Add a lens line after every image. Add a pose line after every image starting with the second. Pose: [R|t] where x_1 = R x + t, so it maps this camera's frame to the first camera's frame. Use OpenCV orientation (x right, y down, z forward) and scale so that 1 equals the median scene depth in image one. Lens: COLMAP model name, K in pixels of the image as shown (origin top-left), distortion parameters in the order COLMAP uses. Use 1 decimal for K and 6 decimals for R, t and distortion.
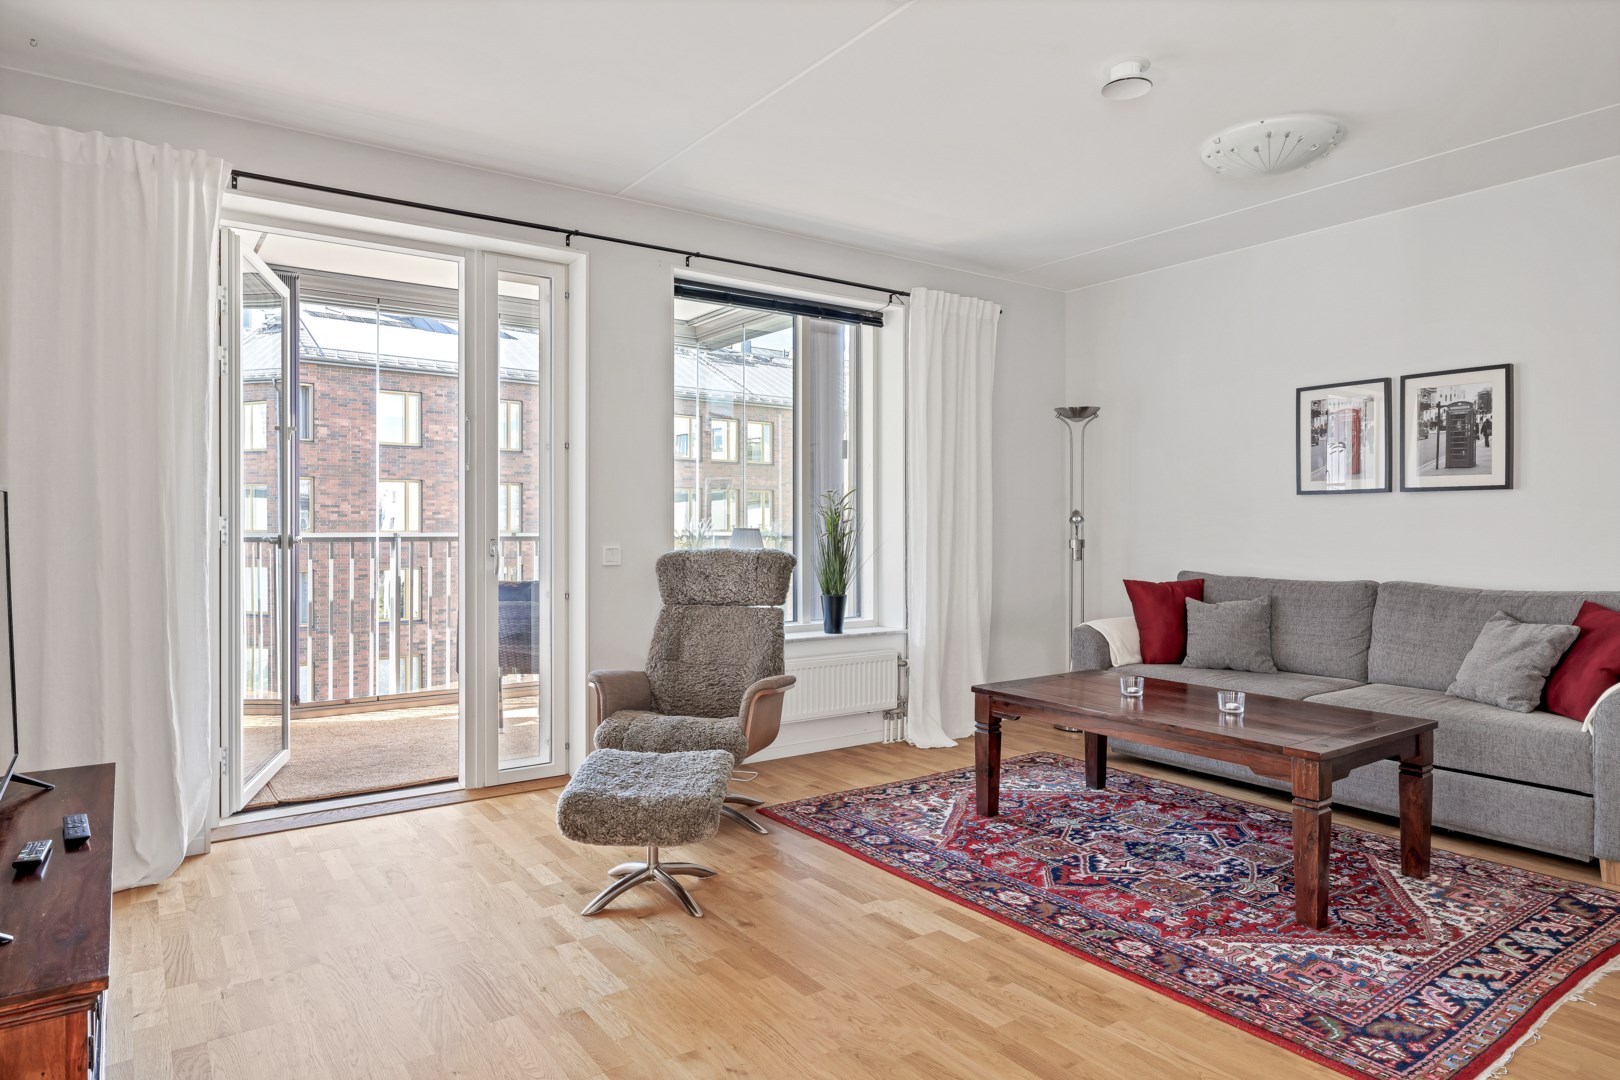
lens RADIAL K [[963.6, 0, 808.3], [0, 963.6, 531.0], [0, 0, 1]] dist [-0.010165, 0.005097]
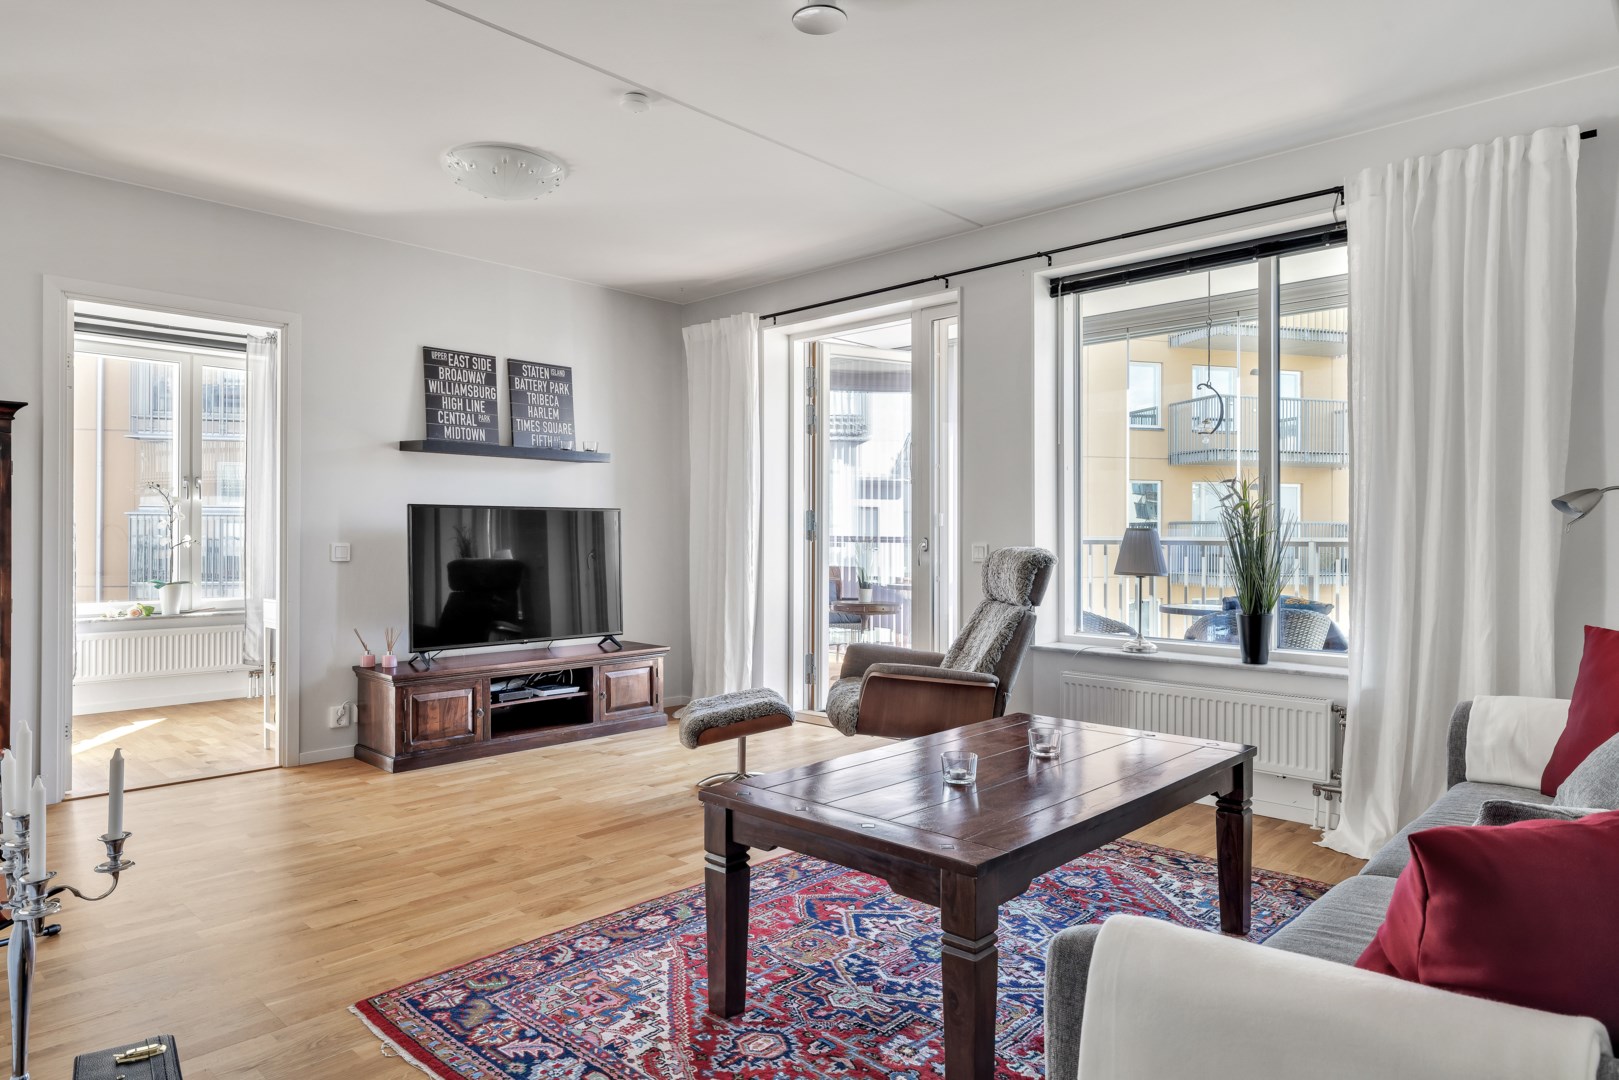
lens RADIAL K [[1000.7, 0, 807.3], [0, 1000.7, 526.3], [0, 0, 1]] dist [-0.001942, 0.005812]
pose [[0.183579, -0.009308, -0.982961, 1.121410], [-0.010036, 0.999885, -0.011343, 0.013778], [0.982954, 0.011947, 0.183465, 0.750804]]
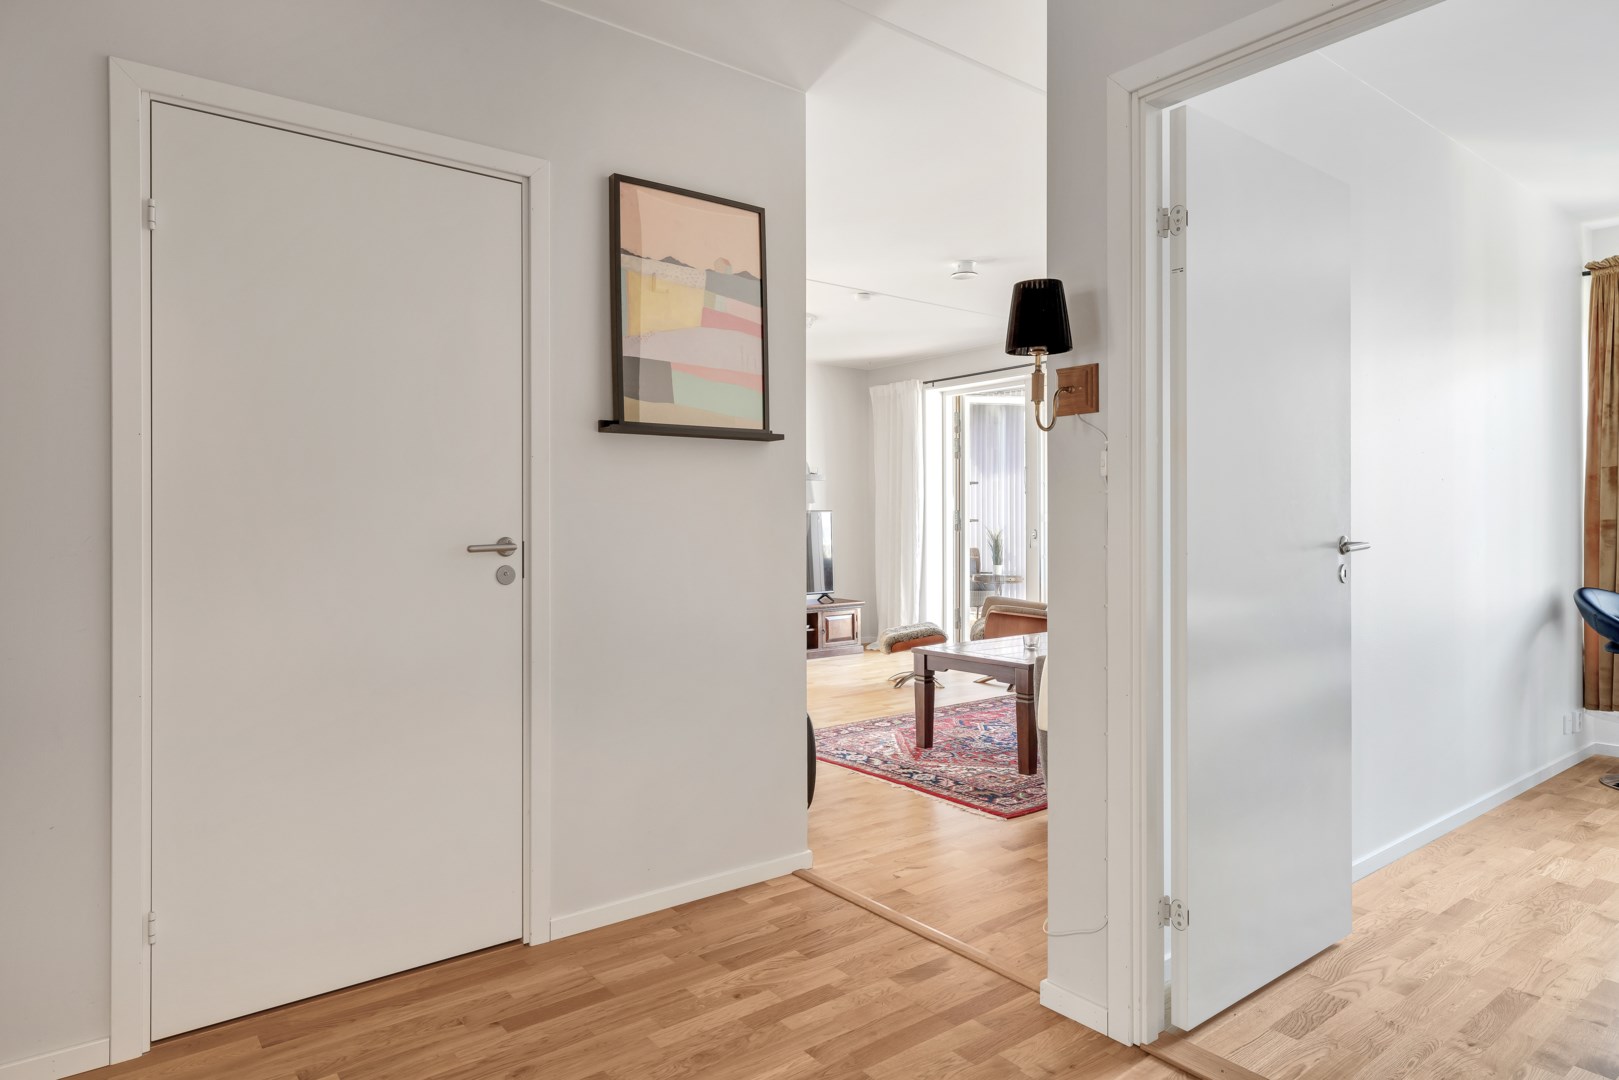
lens RADIAL K [[1000.7, 0, 821.6], [0, 1000.7, 530.0], [0, 0, 1]] dist [-0.001942, 0.005812]
pose [[0.058612, 0.010251, -0.998228, 1.941180], [-0.004536, 0.999940, 0.010002, -0.007138], [0.998271, 0.003941, 0.058655, 0.579665]]
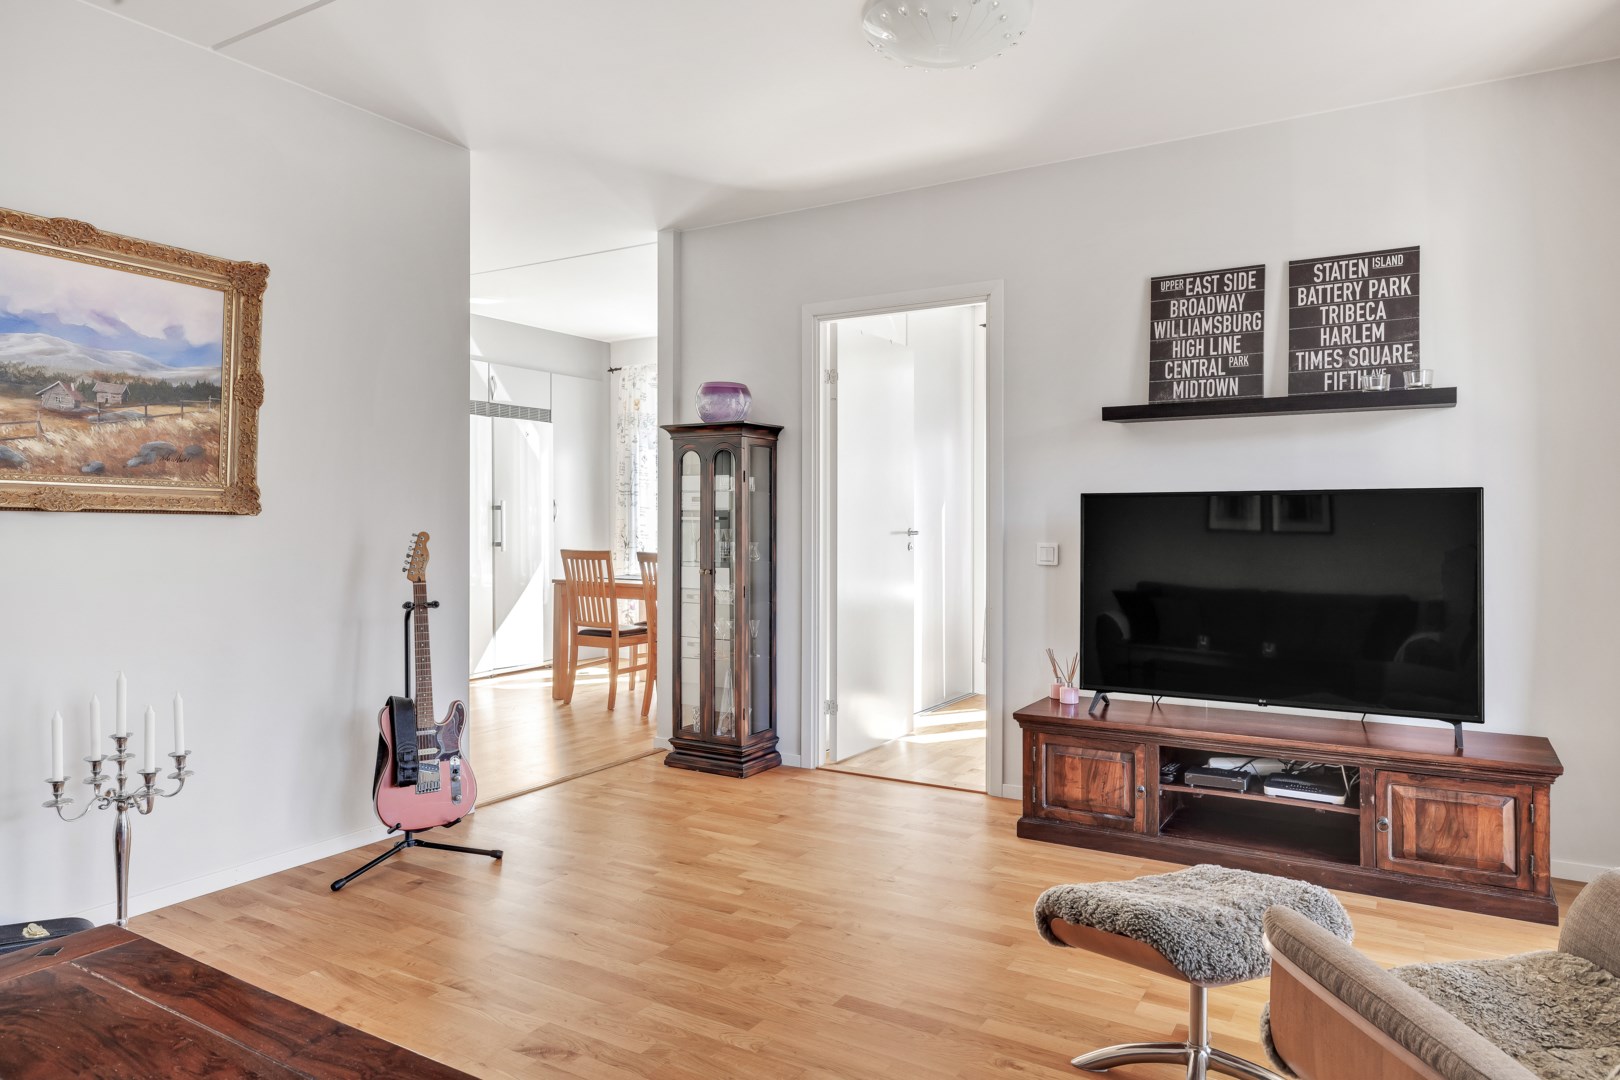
lens RADIAL K [[1001.4, 0, 799.2], [0, 1001.4, 525.6], [0, 0, 1]] dist [-0.001942, 0.005812]
pose [[-0.925414, 0.000913, -0.378958, 0.303903], [-0.004662, 0.999894, 0.013793, -0.007733], [0.378930, 0.014531, -0.925311, 1.353527]]
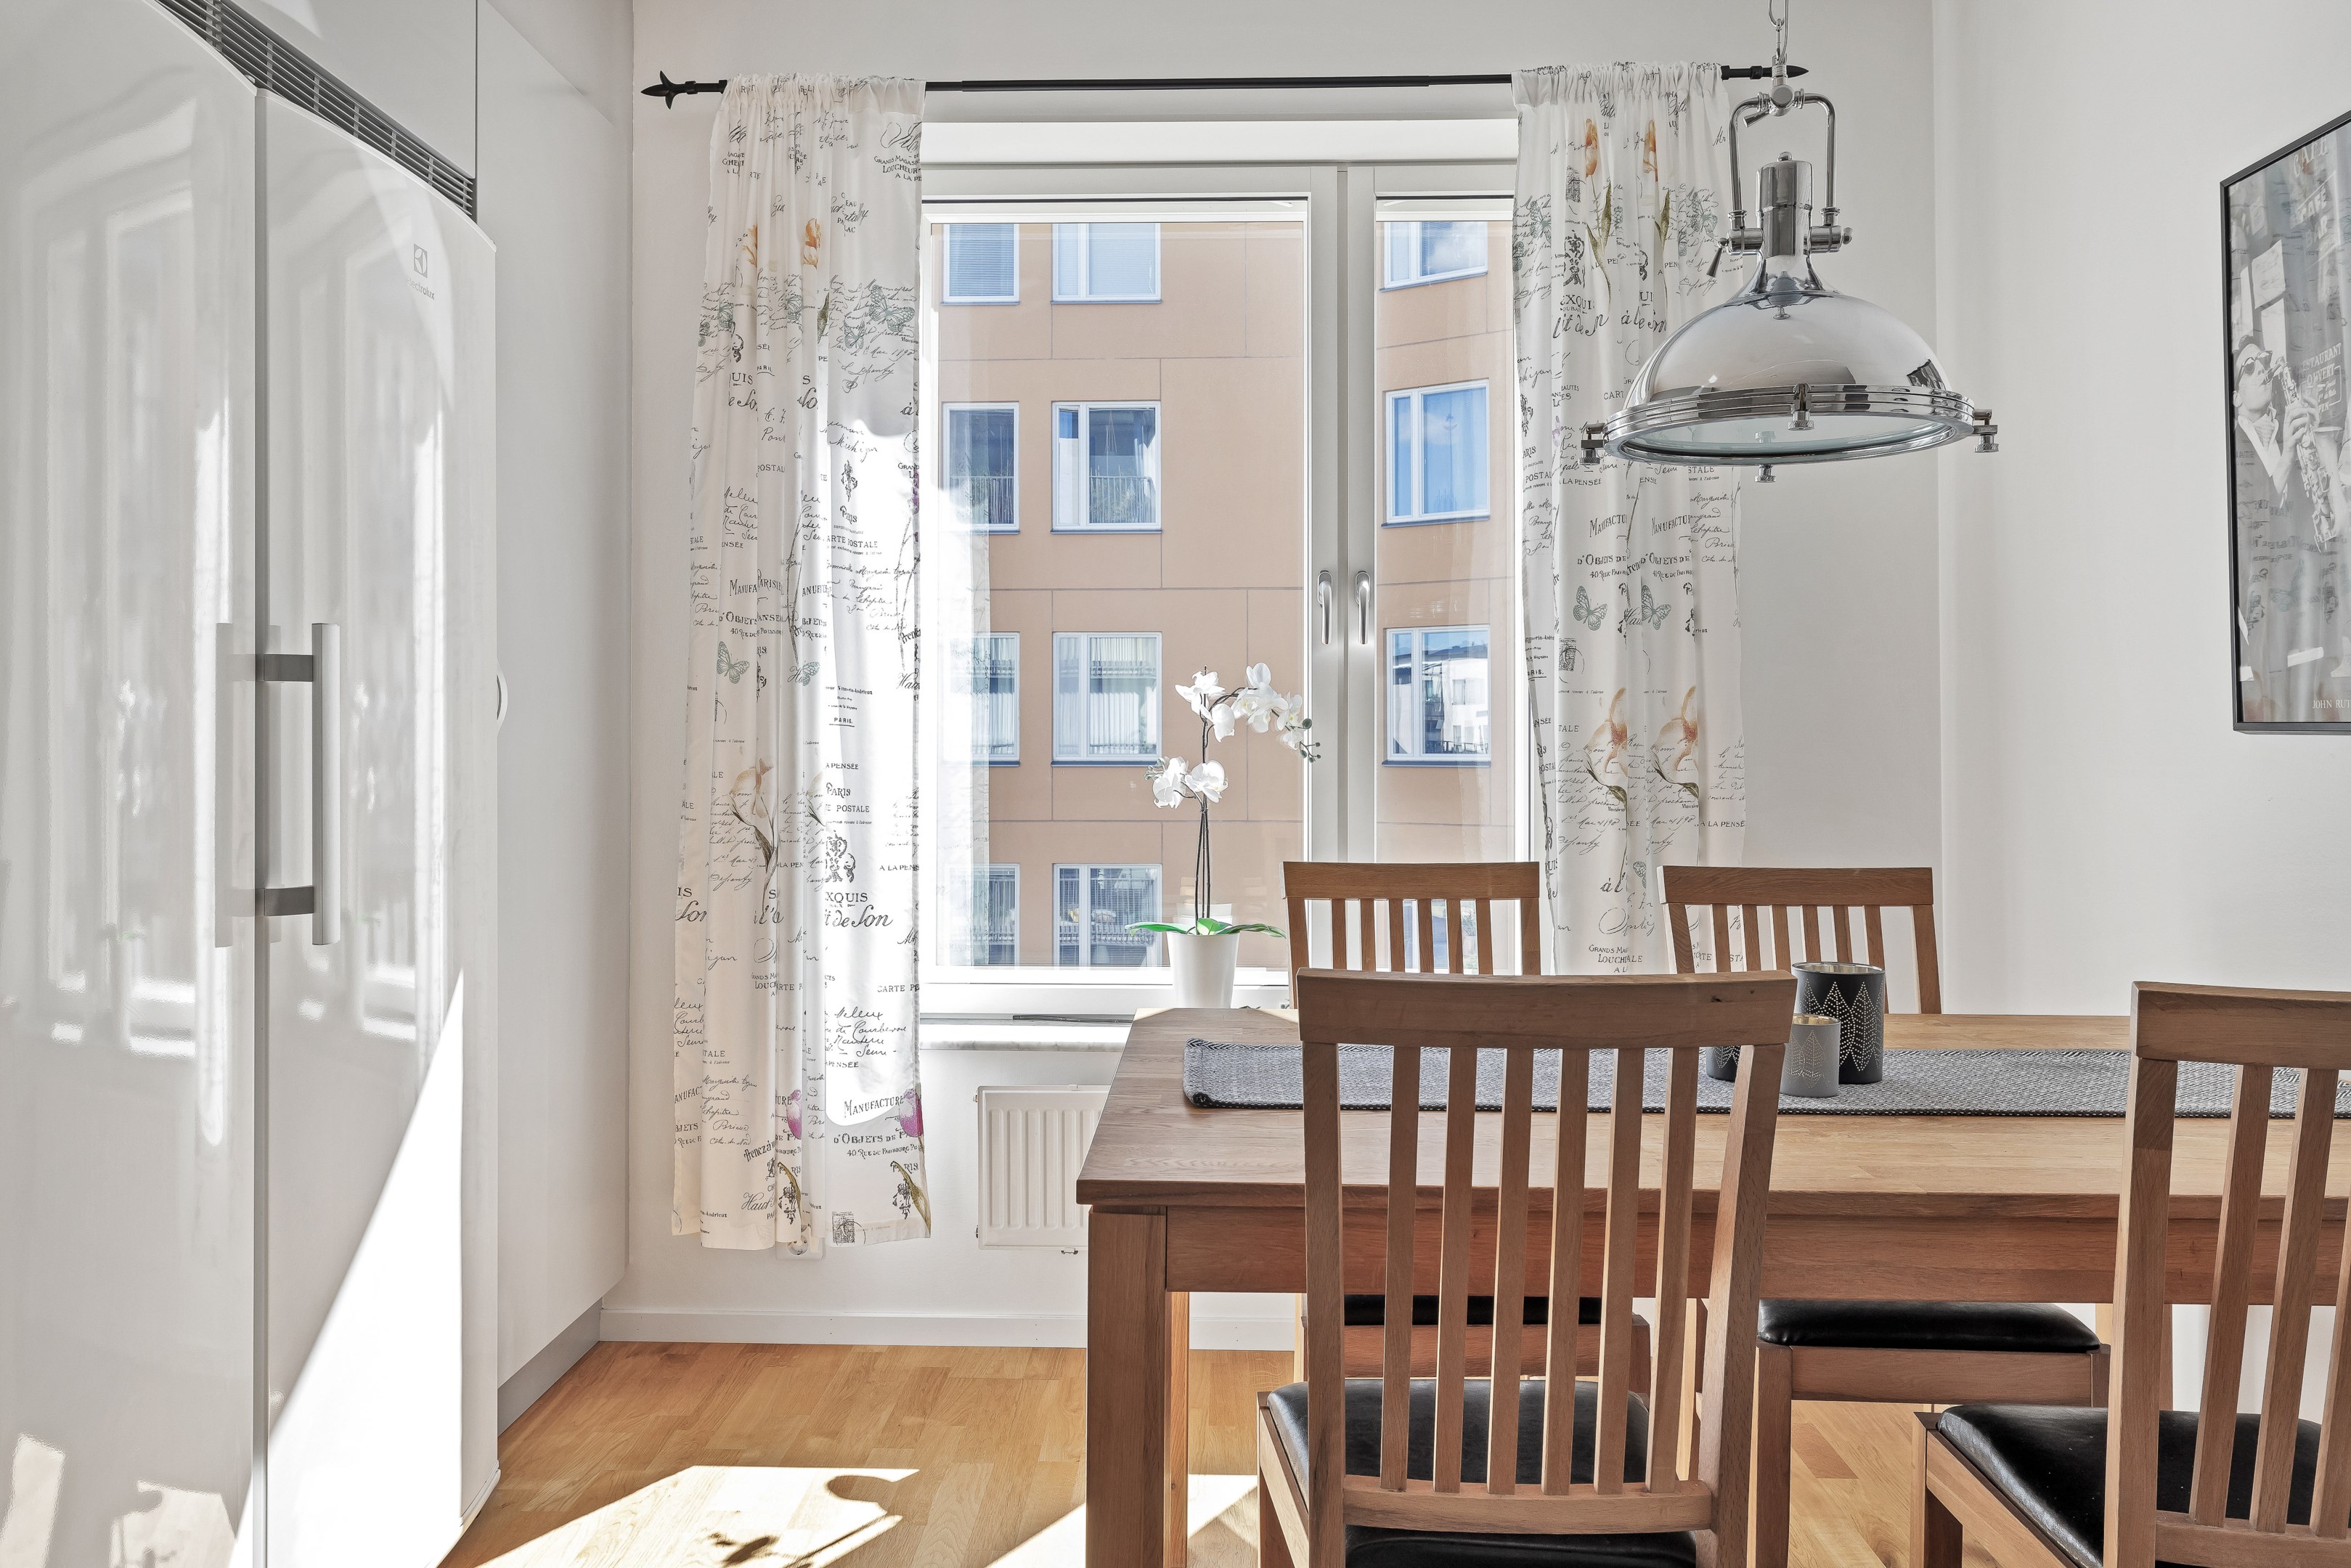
lens RADIAL K [[1625.6, 0, 1190.6], [0, 1625.6, 712.2], [0, 0, 1]] dist [0.000424, 0.002709]
pose [[-0.608648, -0.013476, -0.793326, 0.339043], [-0.004326, 0.999897, -0.013666, 0.008287], [0.793428, -0.004886, -0.608644, -0.349618]]
